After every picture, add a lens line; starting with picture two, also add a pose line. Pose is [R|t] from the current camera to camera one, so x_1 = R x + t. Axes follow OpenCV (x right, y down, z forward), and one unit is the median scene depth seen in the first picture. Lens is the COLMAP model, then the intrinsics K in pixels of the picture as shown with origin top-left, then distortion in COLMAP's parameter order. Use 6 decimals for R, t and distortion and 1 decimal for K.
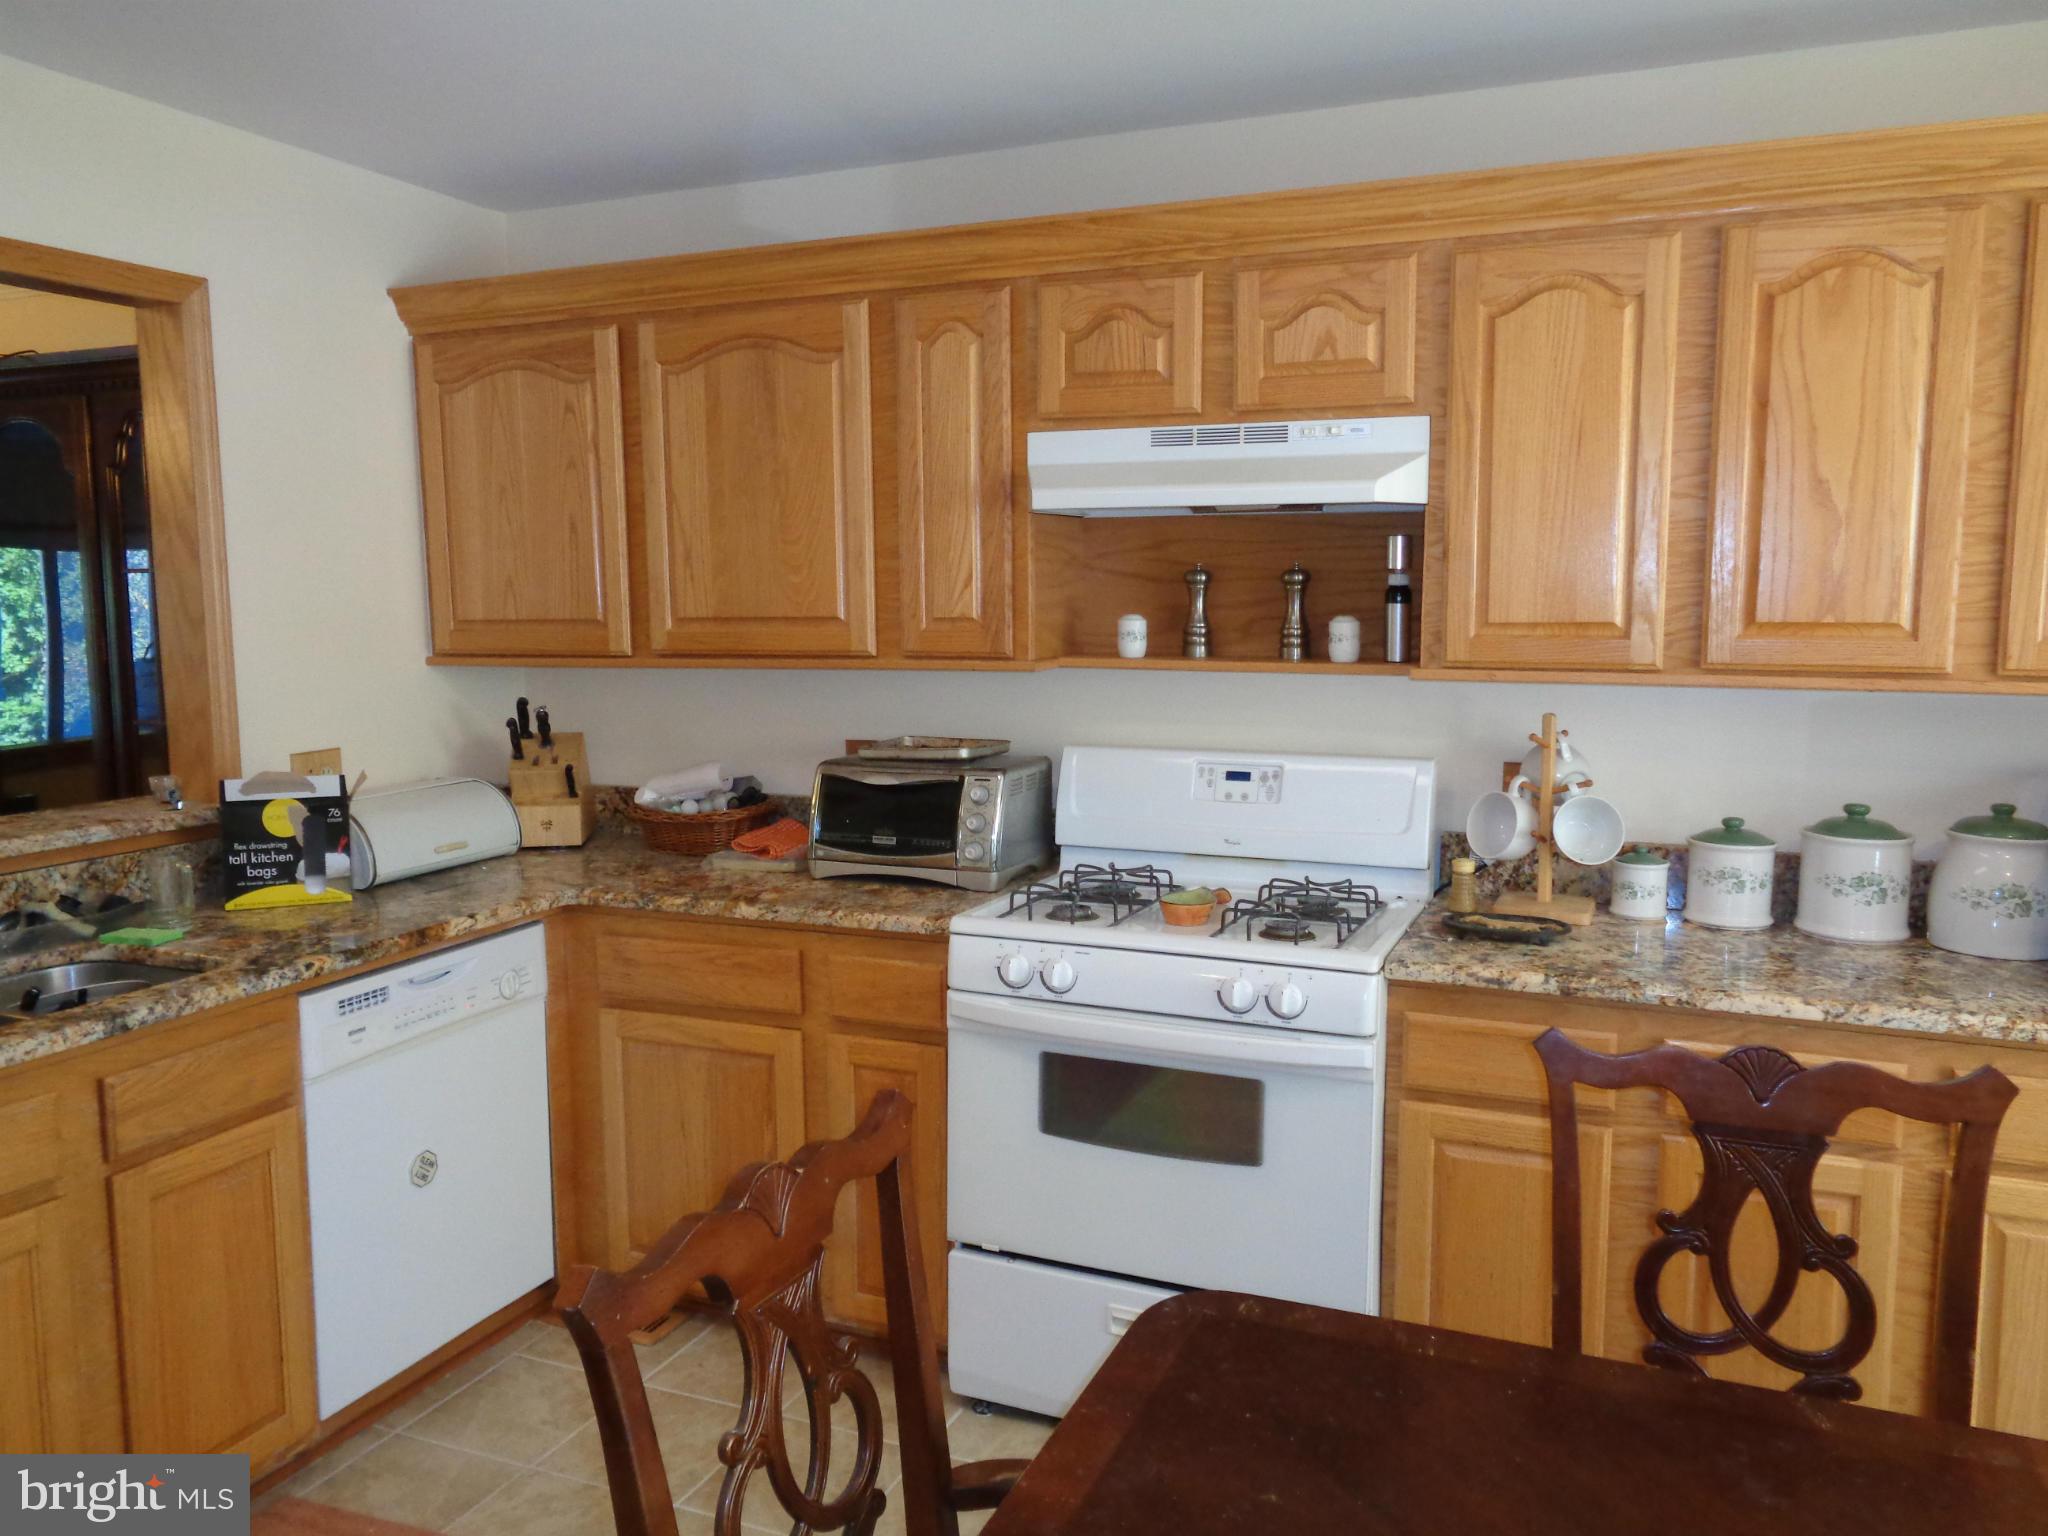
lens RADIAL K [[1544.2, 0, 1030.4], [0, 1544.2, 758.4], [0, 0, 1]] dist [0.004315, 0.007029]
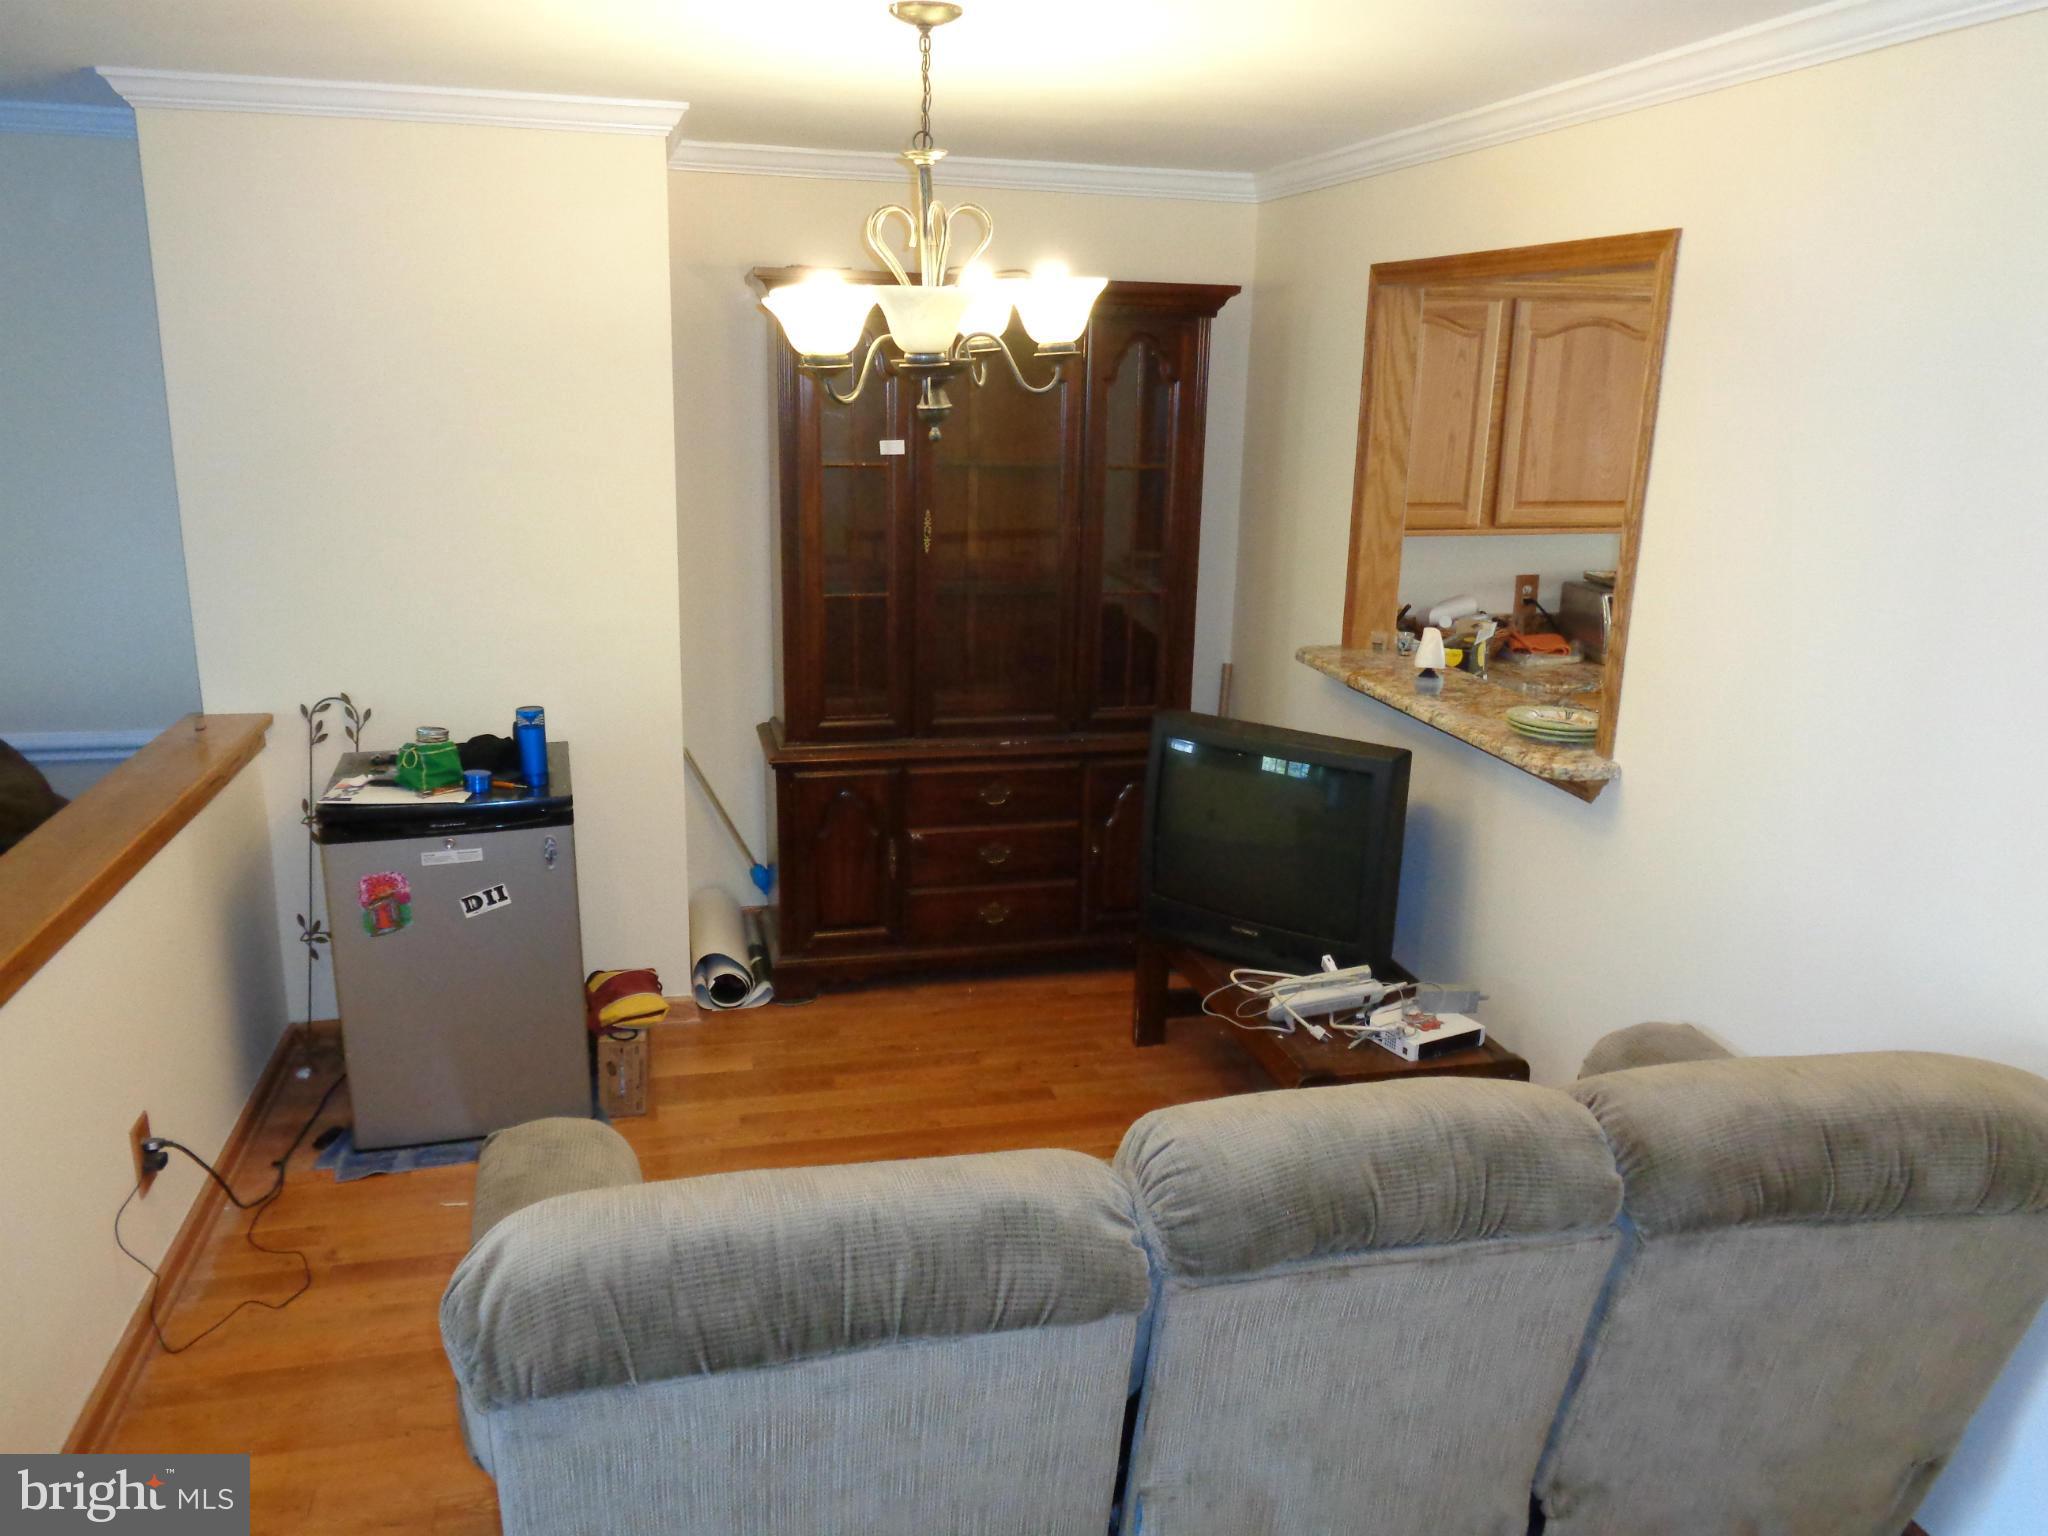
lens RADIAL K [[1544.2, 0, 1030.4], [0, 1544.2, 758.4], [0, 0, 1]] dist [0.004315, 0.007029]
pose [[0.800151, -0.127114, 0.586174, -1.801238], [0.043466, 0.987005, 0.154702, -0.115228], [-0.598222, -0.098306, 0.795278, 0.073750]]
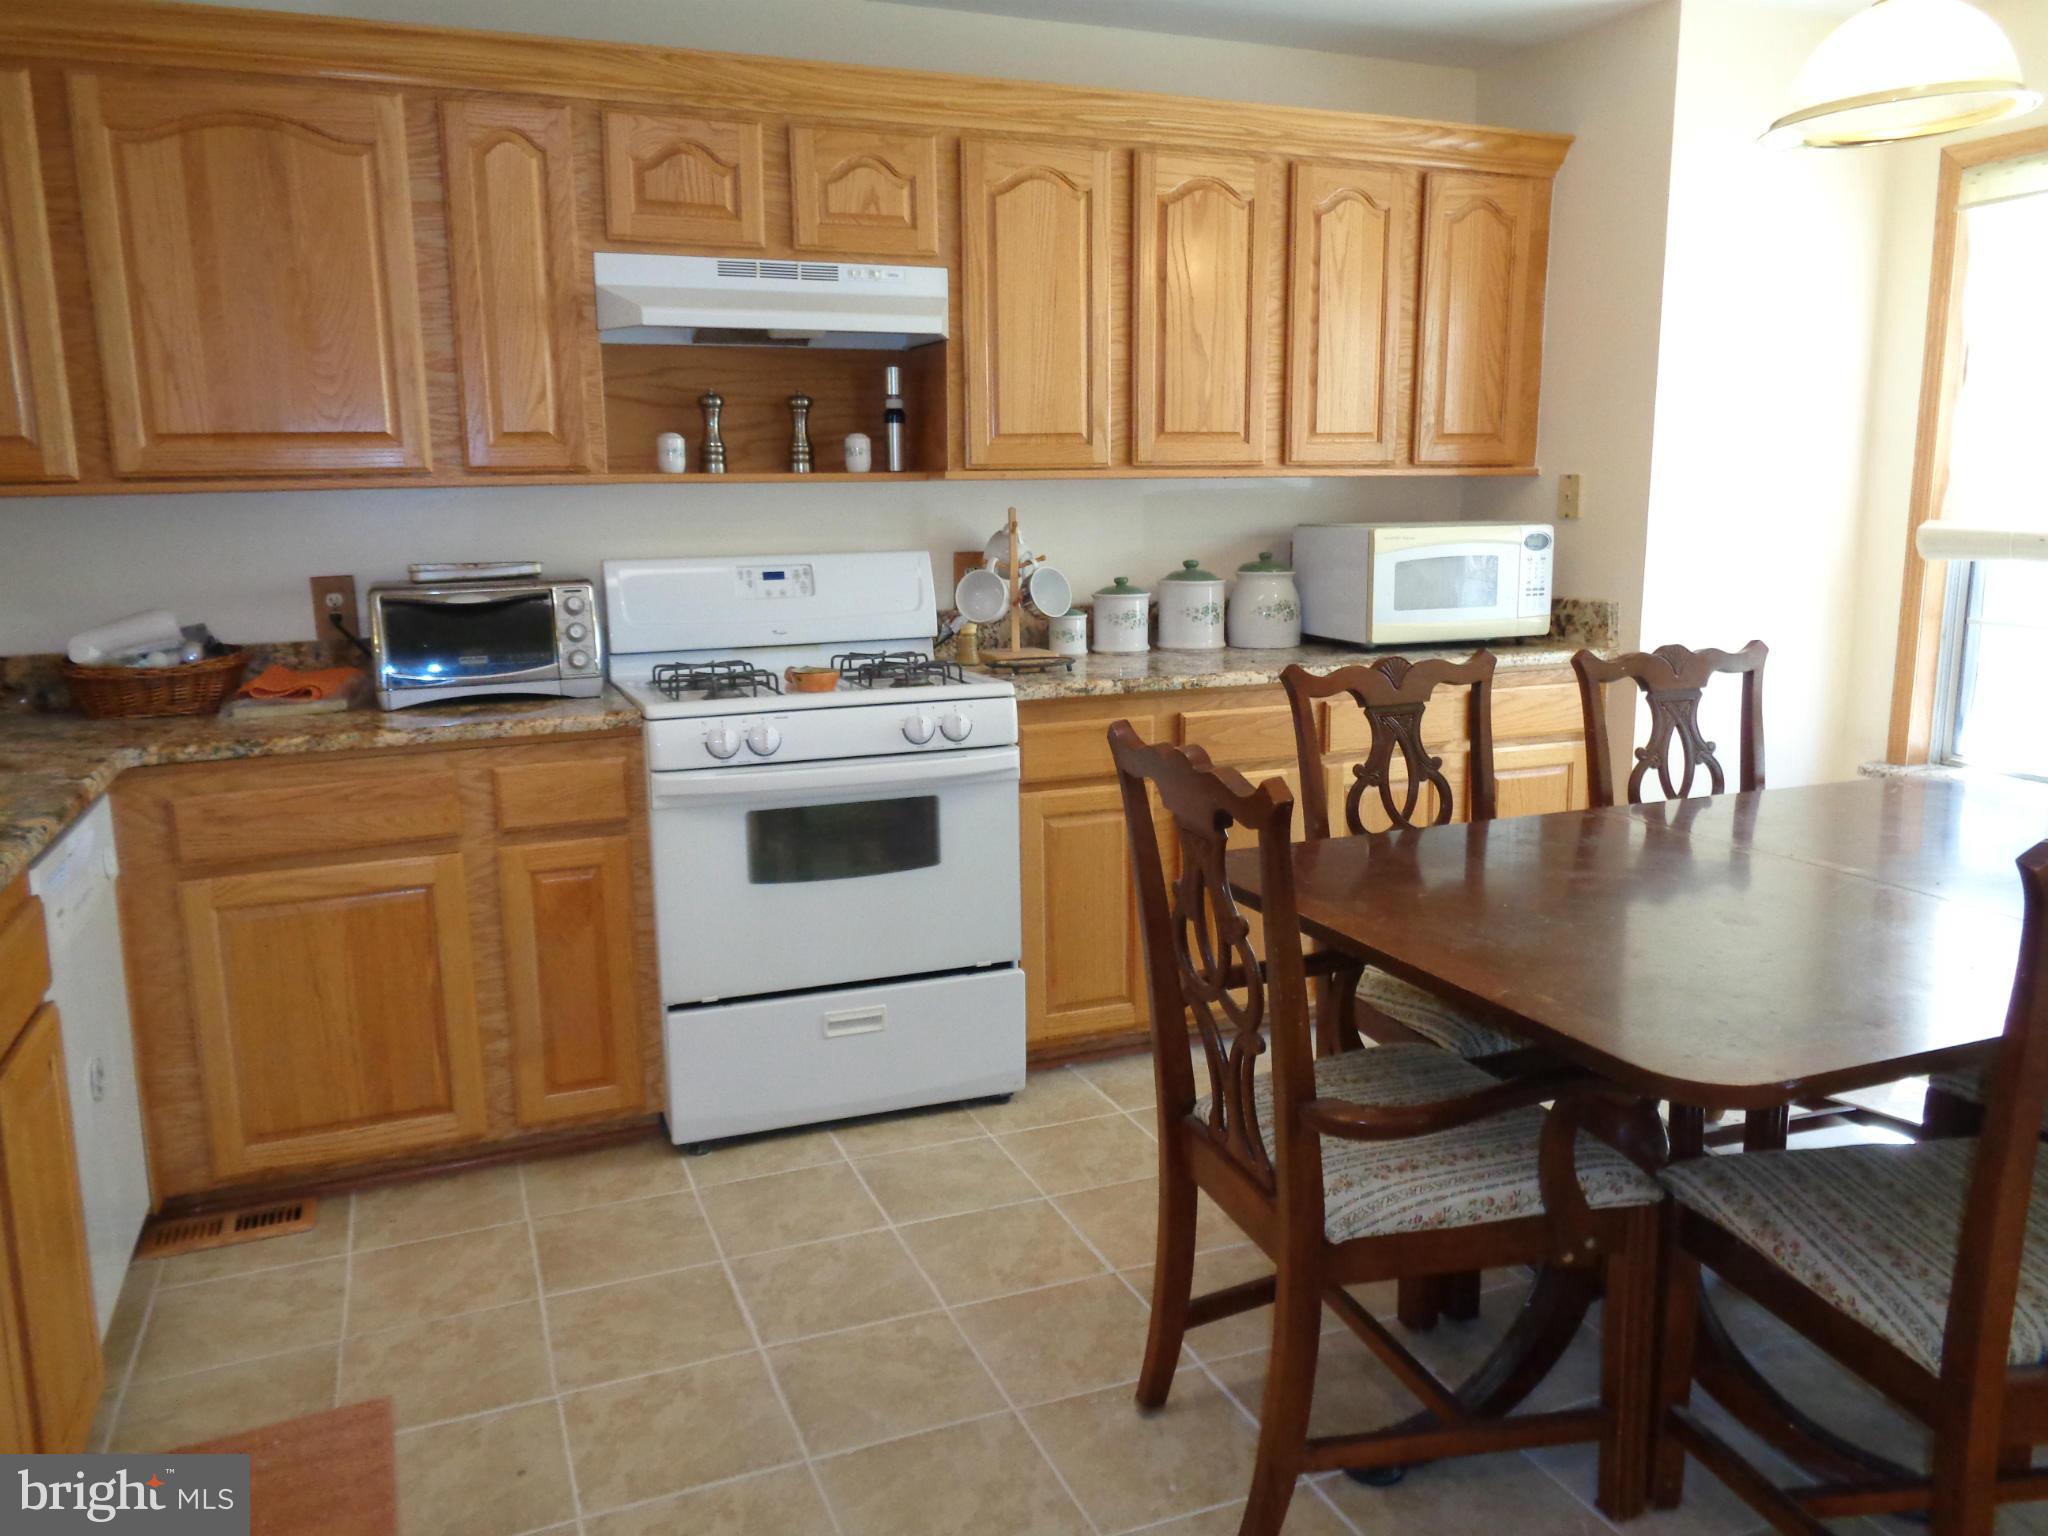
lens RADIAL K [[1544.2, 0, 1030.4], [0, 1544.2, 758.4], [0, 0, 1]] dist [0.004315, 0.007029]
pose [[0.700820, -0.130434, 0.701312, -0.608448], [0.092684, 0.991457, 0.091778, 0.064040], [-0.707291, 0.000681, 0.706922, 0.053359]]
